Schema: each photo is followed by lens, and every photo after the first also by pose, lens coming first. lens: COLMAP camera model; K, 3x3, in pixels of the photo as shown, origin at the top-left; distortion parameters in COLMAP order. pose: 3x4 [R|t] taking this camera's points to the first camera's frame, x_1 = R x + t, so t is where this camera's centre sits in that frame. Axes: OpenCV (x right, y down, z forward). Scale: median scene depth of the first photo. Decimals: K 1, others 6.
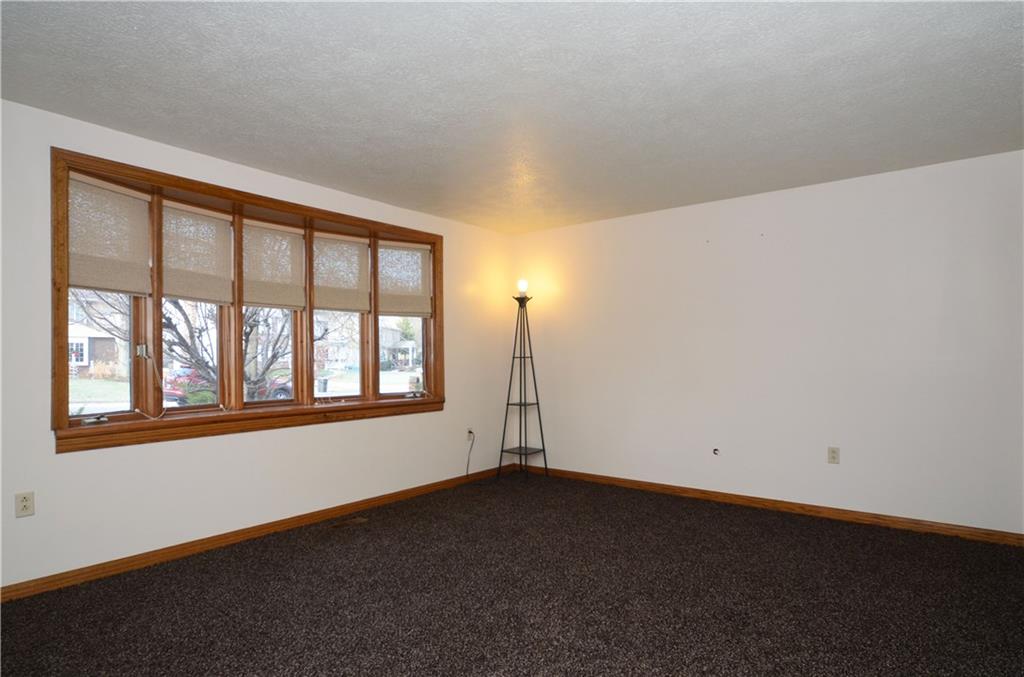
lens RADIAL K [[542.0, 0, 514.3], [0, 542.0, 354.0], [0, 0, 1]] dist [-0.014819, 0.000437]
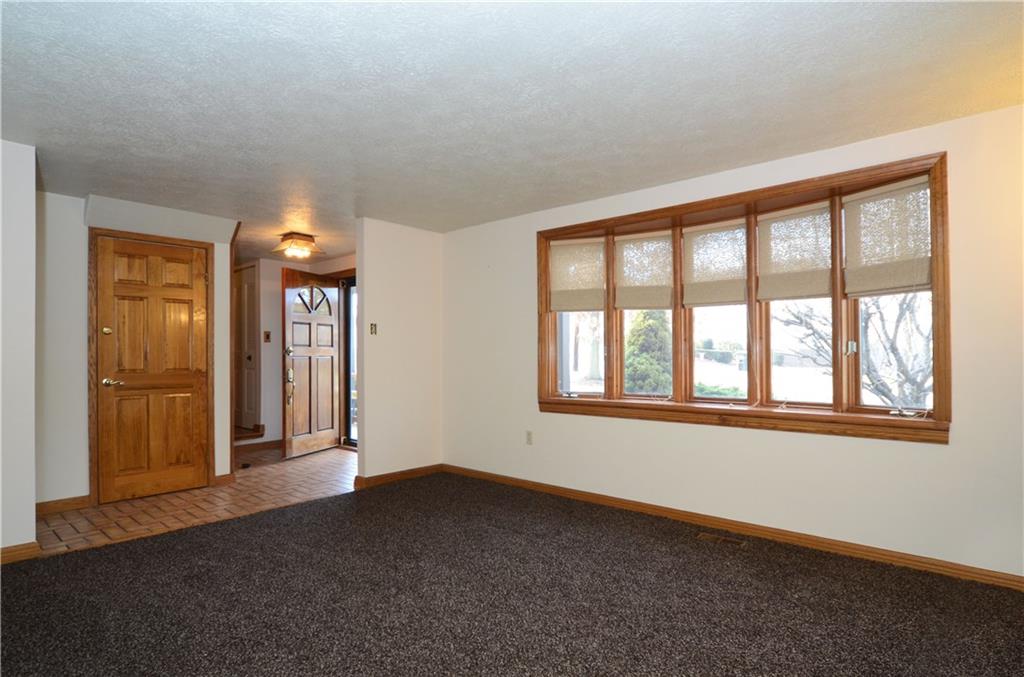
lens RADIAL K [[542.0, 0, 514.3], [0, 542.0, 354.0], [0, 0, 1]] dist [-0.014819, 0.000437]
pose [[-0.036102, -0.004034, -0.999340, 0.585162], [0.002724, 0.999988, -0.004135, 0.007423], [0.999344, -0.002871, -0.036091, 0.671258]]
